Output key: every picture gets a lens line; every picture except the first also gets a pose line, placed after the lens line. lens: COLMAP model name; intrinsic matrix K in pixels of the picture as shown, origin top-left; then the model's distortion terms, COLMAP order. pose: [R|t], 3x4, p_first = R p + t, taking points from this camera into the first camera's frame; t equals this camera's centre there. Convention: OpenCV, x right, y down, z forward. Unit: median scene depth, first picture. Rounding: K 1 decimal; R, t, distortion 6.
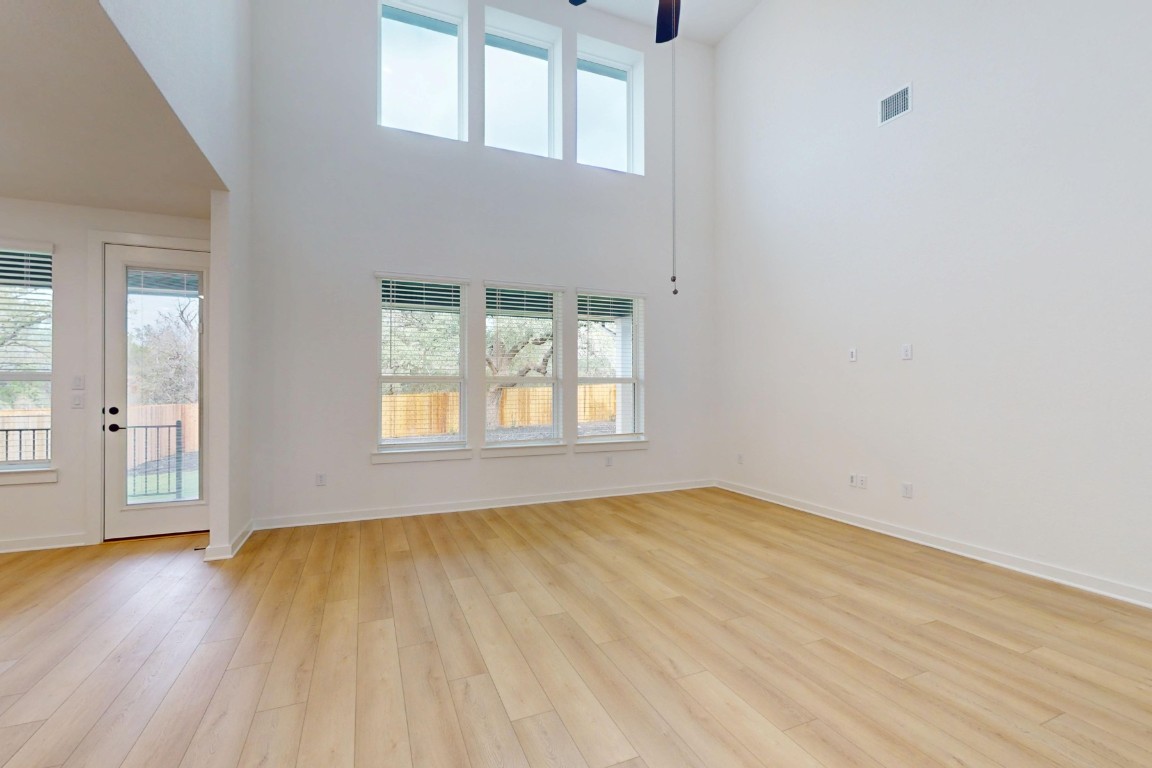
lens RADIAL K [[496.9, 0, 576.0], [0, 496.9, 384.0], [0, 0, 1]] dist [-0.000466, 0.000254]
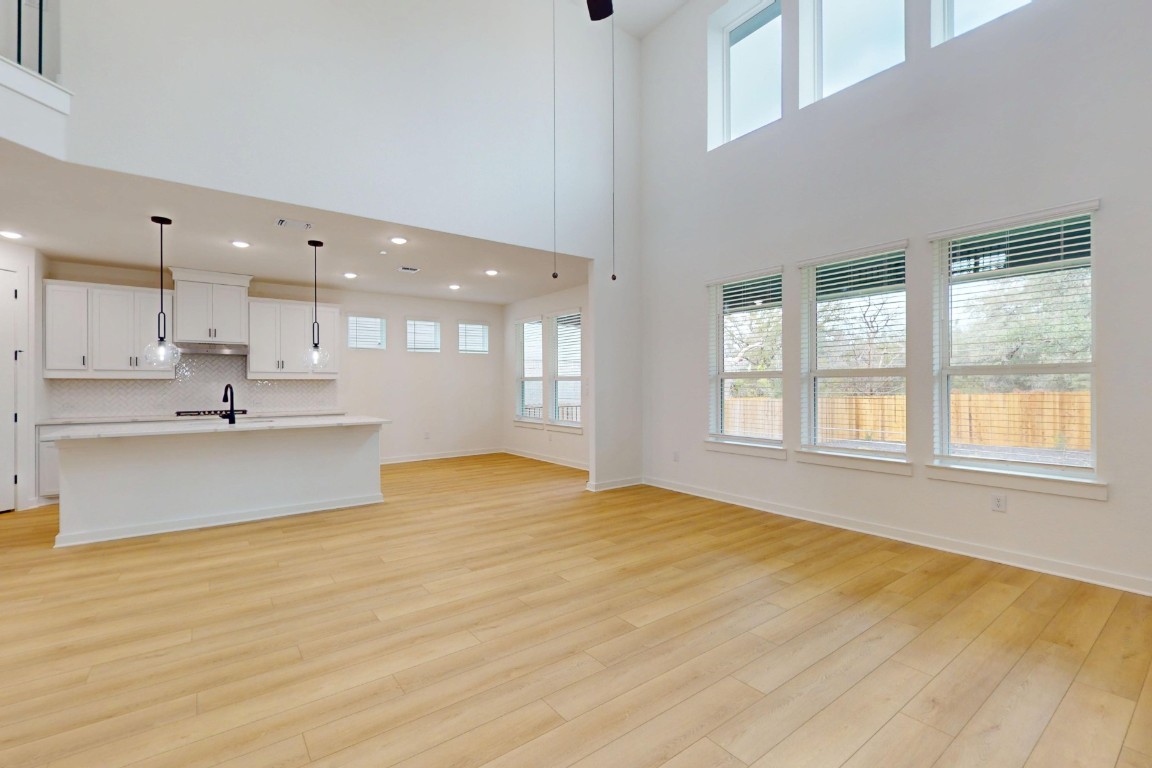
lens RADIAL K [[496.5, 0, 586.1], [0, 496.5, 387.9], [0, 0, 1]] dist [-0.001540, -0.000152]
pose [[0.252810, 0.006742, -0.967493, 0.793639], [0.012267, 0.999873, 0.010173, 0.000681], [0.967438, -0.014440, 0.252695, 0.546335]]
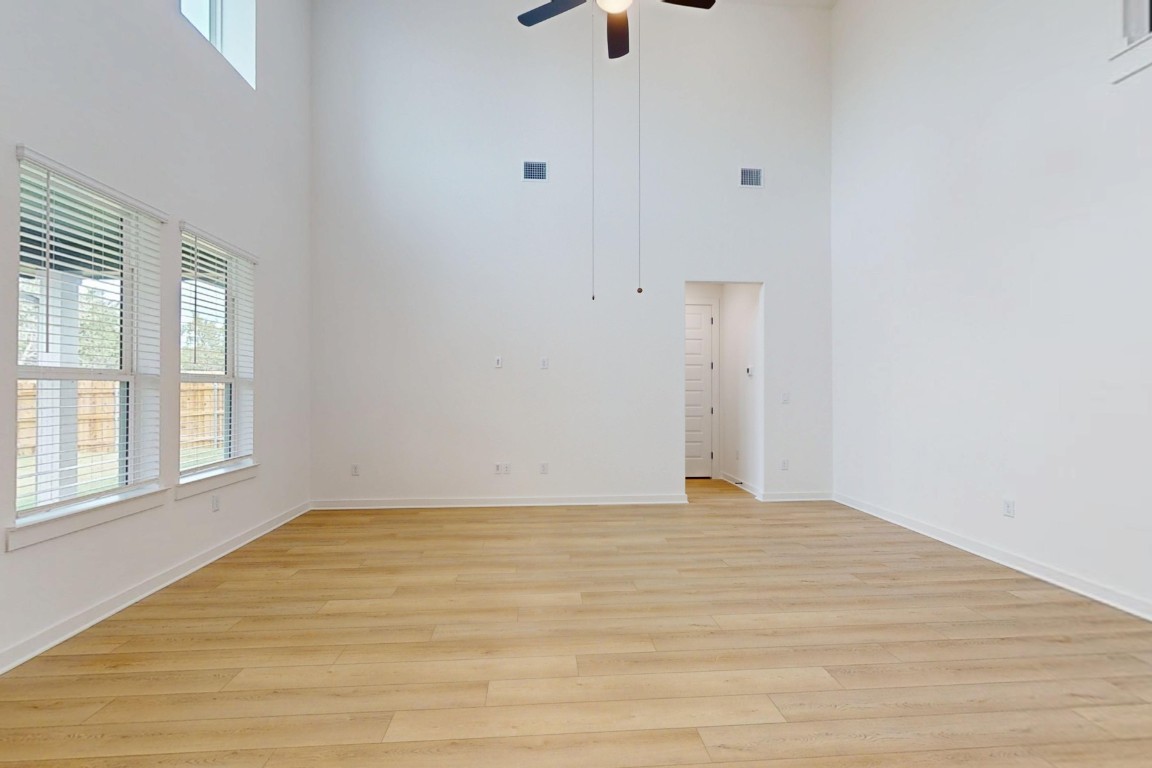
lens RADIAL K [[496.9, 0, 576.0], [0, 496.9, 384.0], [0, 0, 1]] dist [-0.000466, 0.000254]
pose [[0.324917, 0.011514, 0.945672, -0.599754], [-0.008394, 0.999922, -0.009290, 0.002294], [-0.945705, -0.004920, 0.324988, 0.525867]]
